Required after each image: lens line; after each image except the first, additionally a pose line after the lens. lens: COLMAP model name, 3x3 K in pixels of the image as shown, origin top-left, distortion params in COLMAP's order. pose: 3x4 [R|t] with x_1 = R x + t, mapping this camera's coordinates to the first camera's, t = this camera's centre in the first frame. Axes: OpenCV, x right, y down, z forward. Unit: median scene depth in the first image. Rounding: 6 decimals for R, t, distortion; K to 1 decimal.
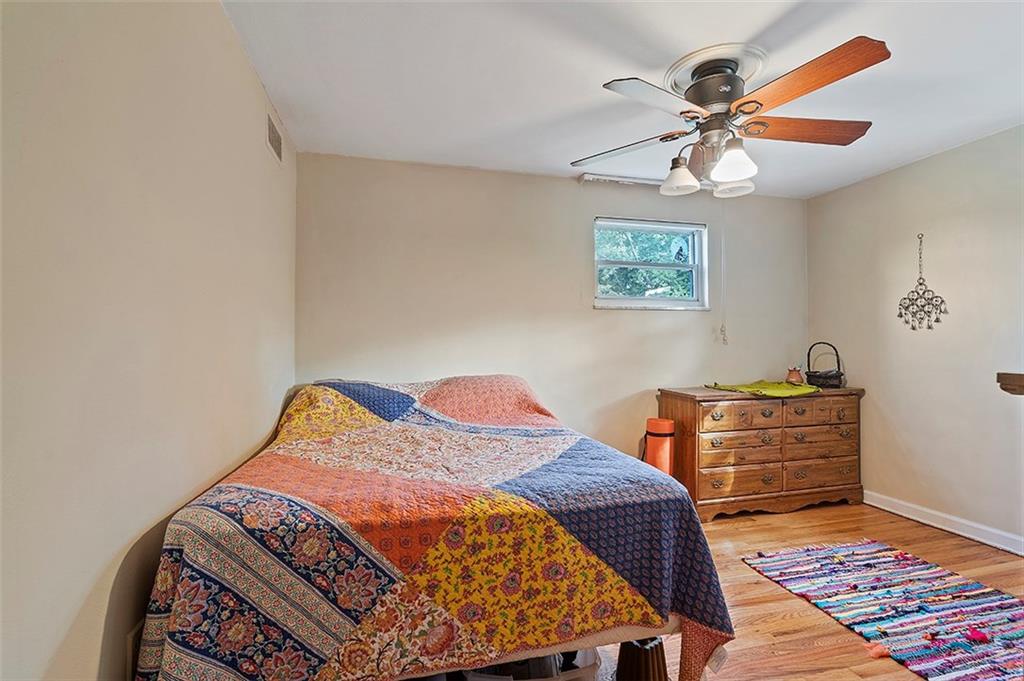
lens RADIAL K [[466.2, 0, 508.7], [0, 466.2, 338.4], [0, 0, 1]] dist [-0.002543, 0.002199]
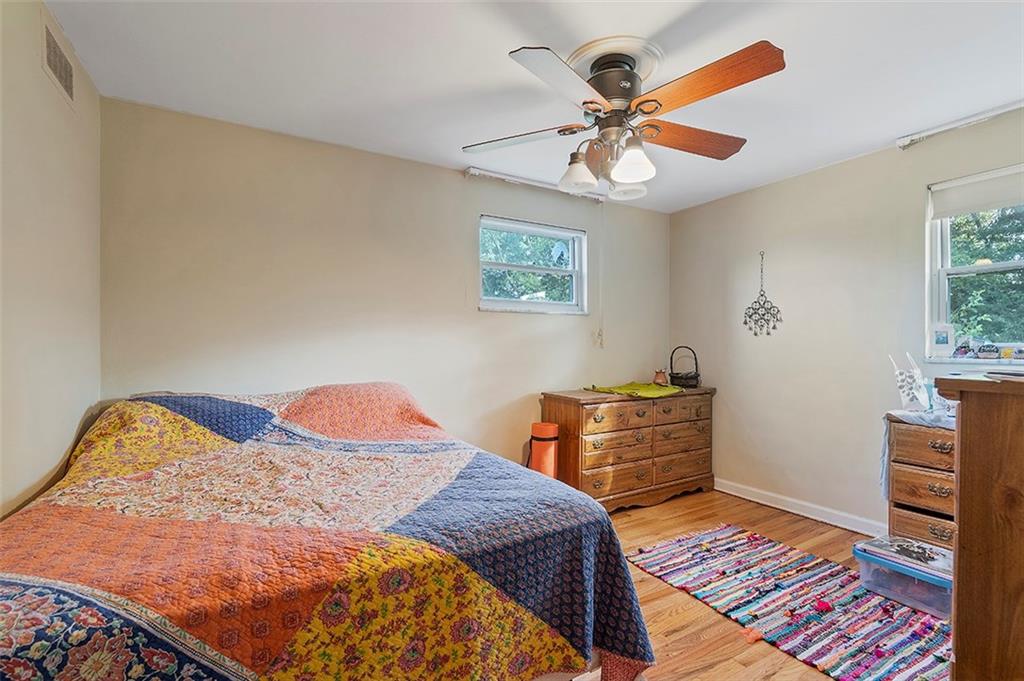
lens RADIAL K [[466.2, 0, 512.9], [0, 466.2, 349.0], [0, 0, 1]] dist [-0.002543, 0.002199]
pose [[0.961581, 0.000184, 0.274523, -0.024257], [-0.004307, 0.999887, 0.014419, 0.001140], [-0.274489, -0.015047, 0.961473, 0.111252]]
